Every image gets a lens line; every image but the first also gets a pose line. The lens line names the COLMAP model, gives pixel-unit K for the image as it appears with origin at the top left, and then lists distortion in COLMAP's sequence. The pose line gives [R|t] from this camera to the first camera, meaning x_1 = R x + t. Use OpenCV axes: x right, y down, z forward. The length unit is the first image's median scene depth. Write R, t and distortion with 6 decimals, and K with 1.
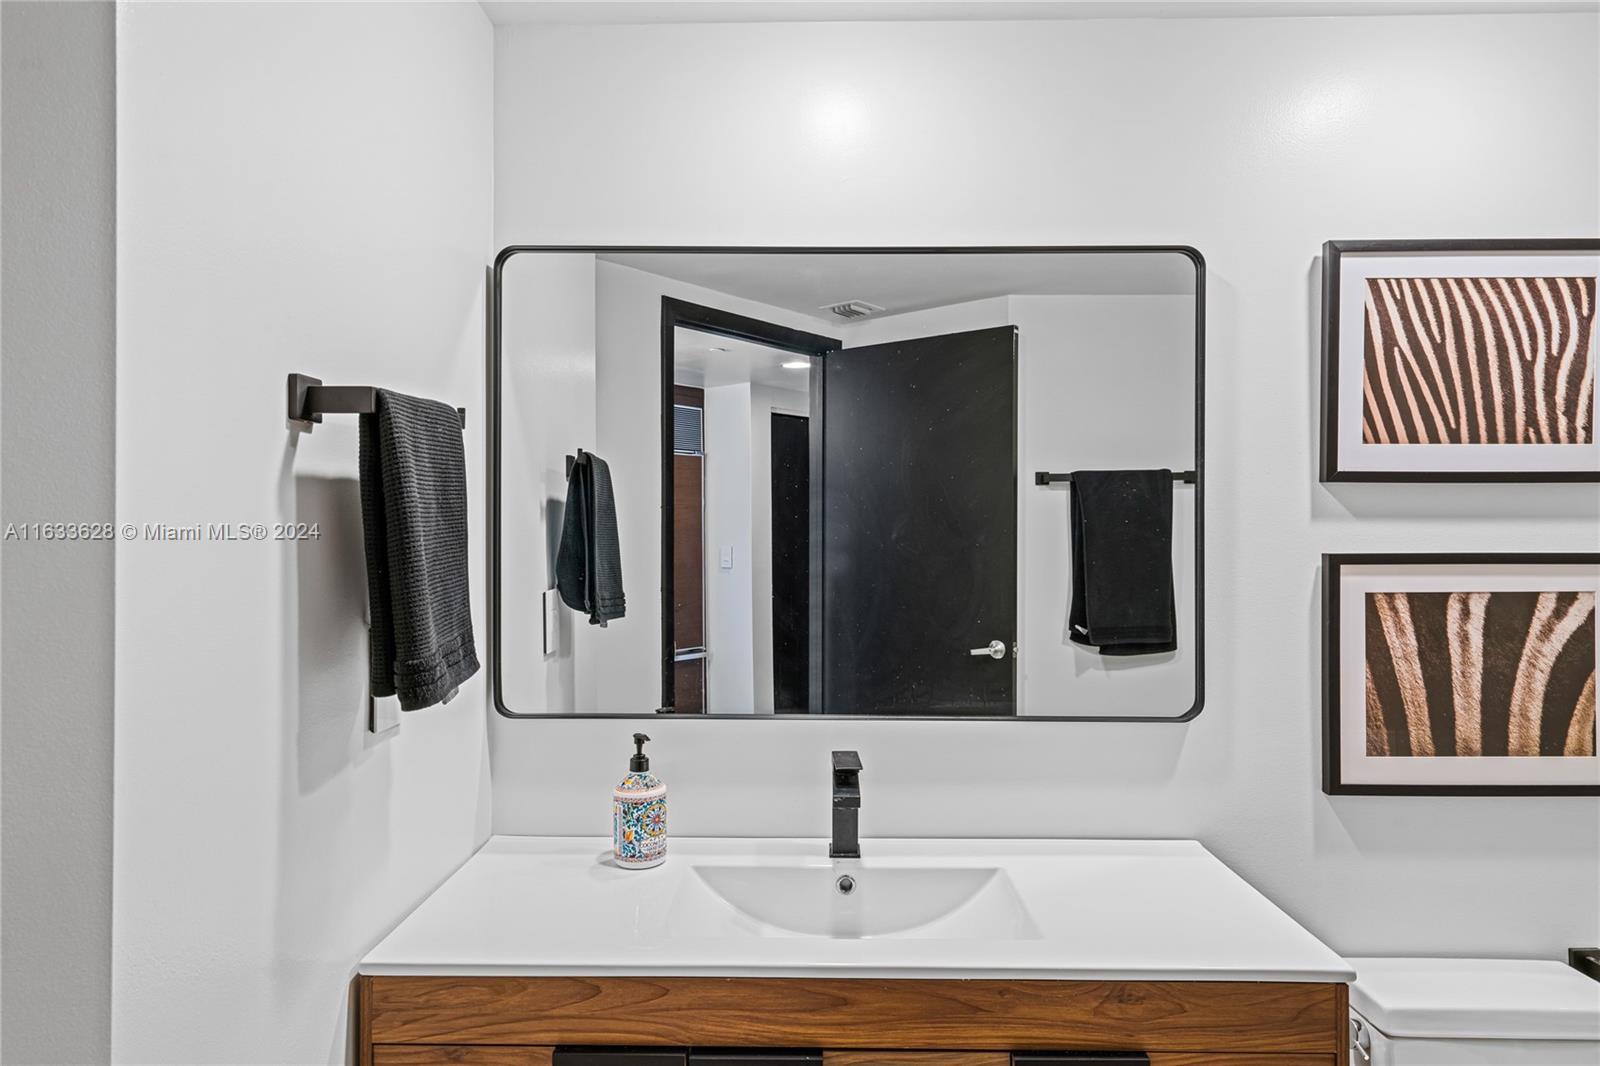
lens RADIAL K [[912.6, 0, 813.4], [0, 912.6, 526.9], [0, 0, 1]] dist [0.003905, 0.001471]
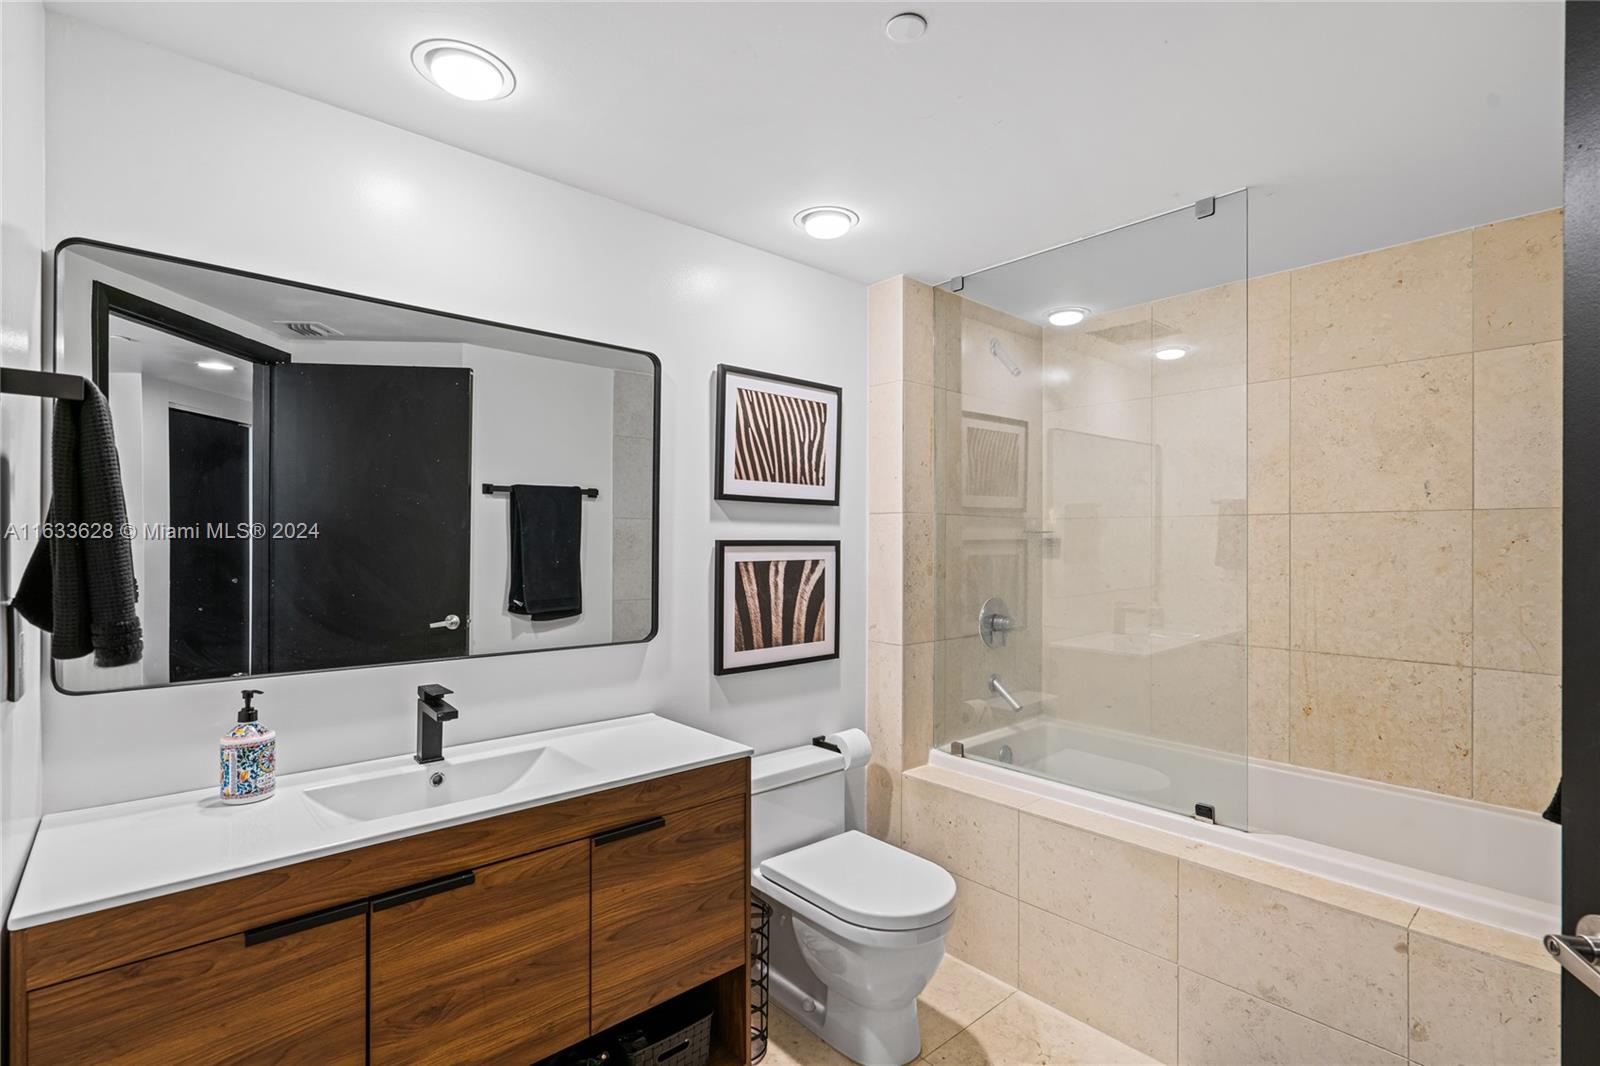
lens RADIAL K [[743.0, 0, 788.3], [0, 743.0, 538.2], [0, 0, 1]] dist [-0.007356, 0.003616]
pose [[0.744907, 0.006818, 0.667134, -0.300454], [-0.011939, 0.999924, 0.003112, 0.019678], [-0.667062, -0.010283, 0.744931, -0.165904]]
